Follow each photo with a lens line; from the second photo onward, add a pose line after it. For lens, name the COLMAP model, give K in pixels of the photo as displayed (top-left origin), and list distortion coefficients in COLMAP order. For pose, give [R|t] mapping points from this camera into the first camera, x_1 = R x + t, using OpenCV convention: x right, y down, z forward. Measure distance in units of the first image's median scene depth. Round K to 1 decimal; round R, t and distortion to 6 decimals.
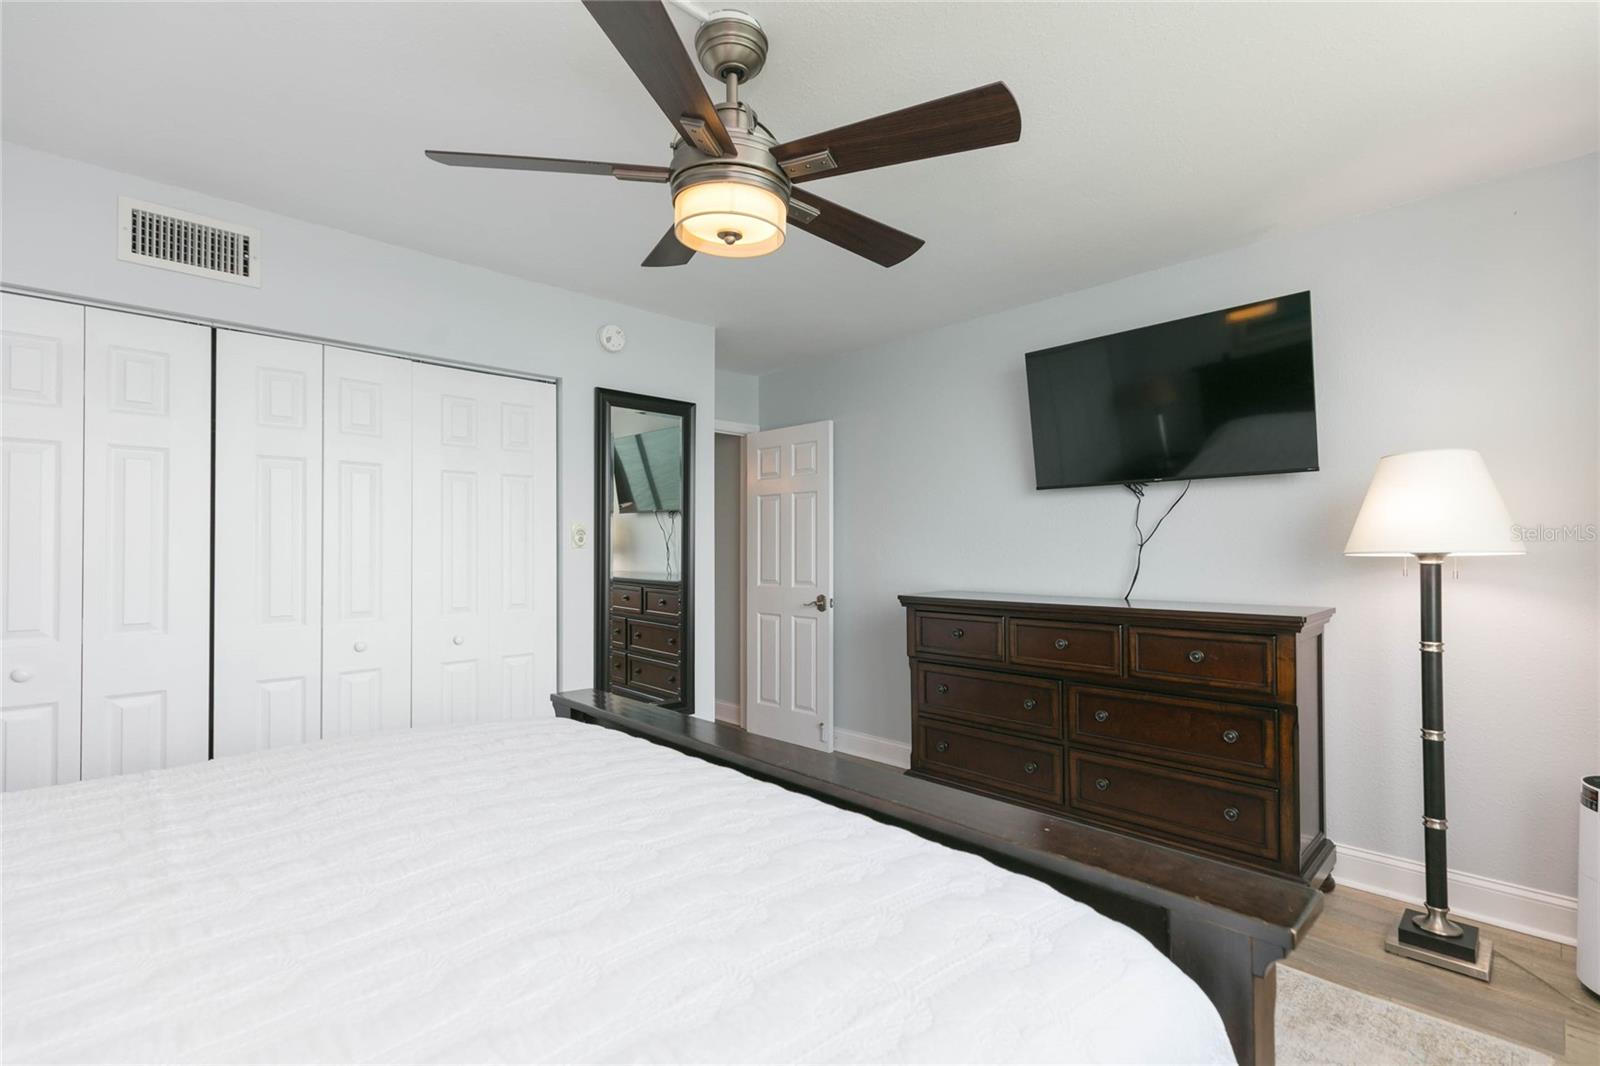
lens RADIAL K [[726.9, 0, 787.6], [0, 726.9, 534.7], [0, 0, 1]] dist [0.002536, 0.000084]
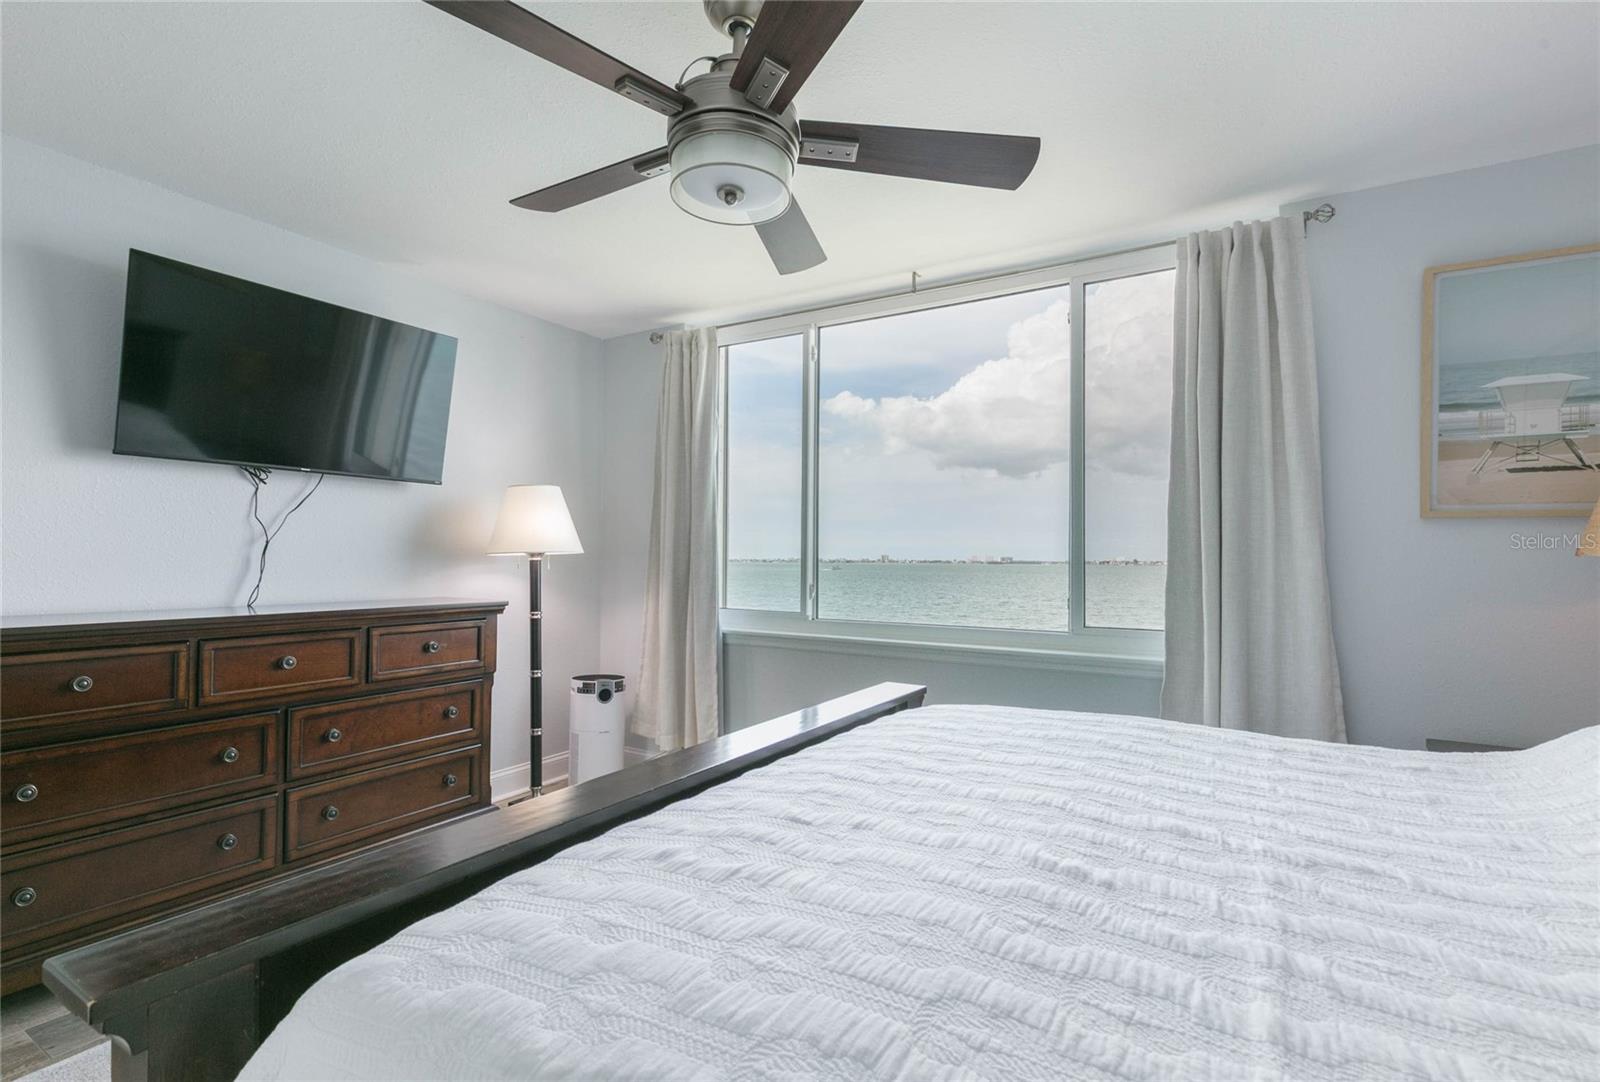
lens RADIAL K [[741.5, 0, 829.5], [0, 741.5, 538.8], [0, 0, 1]] dist [0.014582, -0.000171]
pose [[-0.289699, 0.023460, 0.956830, -0.611129], [-0.030276, 0.998975, -0.033660, 0.023787], [-0.956639, -0.038721, -0.288692, 0.696116]]
